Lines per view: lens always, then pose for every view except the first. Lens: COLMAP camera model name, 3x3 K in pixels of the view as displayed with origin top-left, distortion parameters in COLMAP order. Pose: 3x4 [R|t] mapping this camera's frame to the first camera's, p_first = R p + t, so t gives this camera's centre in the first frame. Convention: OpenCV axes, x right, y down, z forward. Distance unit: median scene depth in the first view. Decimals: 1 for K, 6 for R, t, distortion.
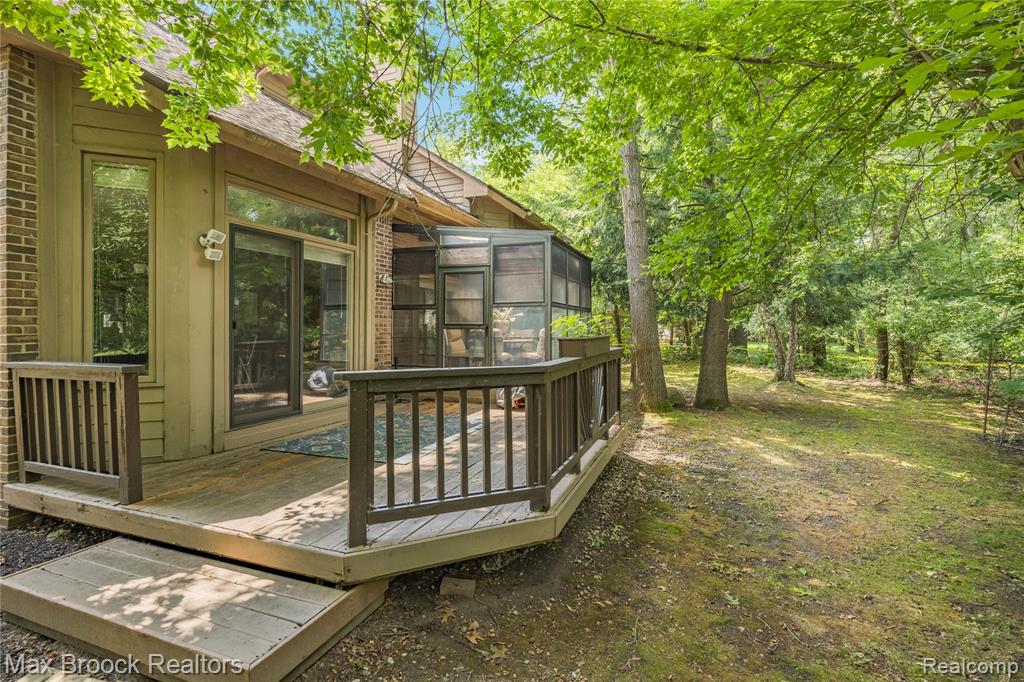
lens RADIAL K [[468.4, 0, 514.6], [0, 468.4, 344.8], [0, 0, 1]] dist [-0.006054, 0.000641]
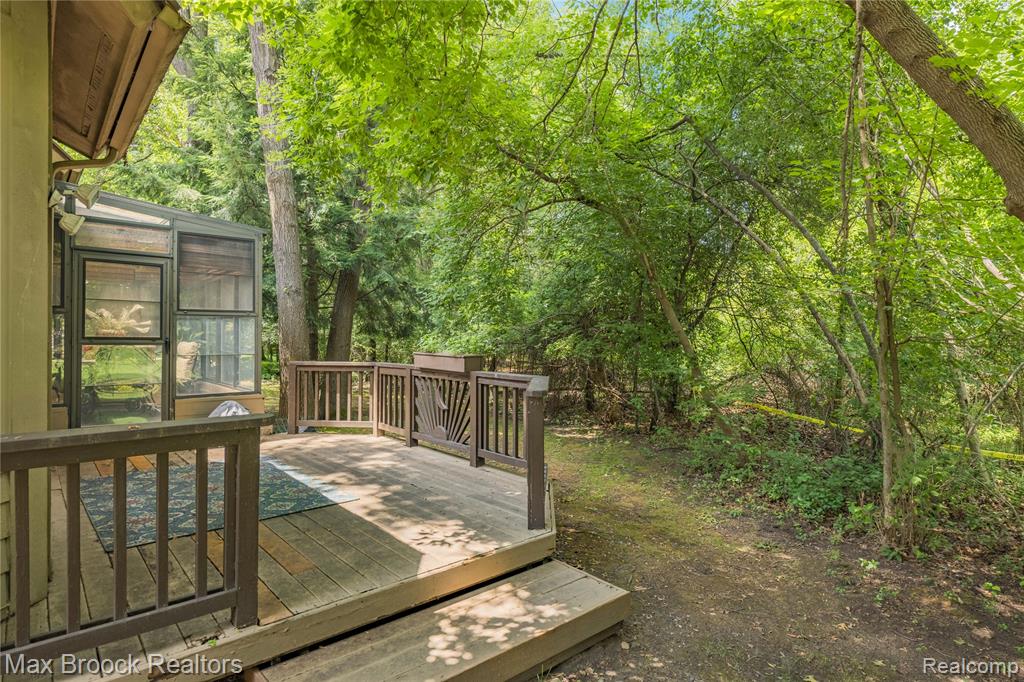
lens RADIAL K [[557.1, 0, 514.0], [0, 557.1, 336.1], [0, 0, 1]] dist [-0.002097, -0.000472]
pose [[0.466296, 0.001602, 0.884627, -1.575174], [0.023454, 0.999624, -0.014173, -0.057993], [-0.884318, 0.027357, 0.466084, 0.328541]]
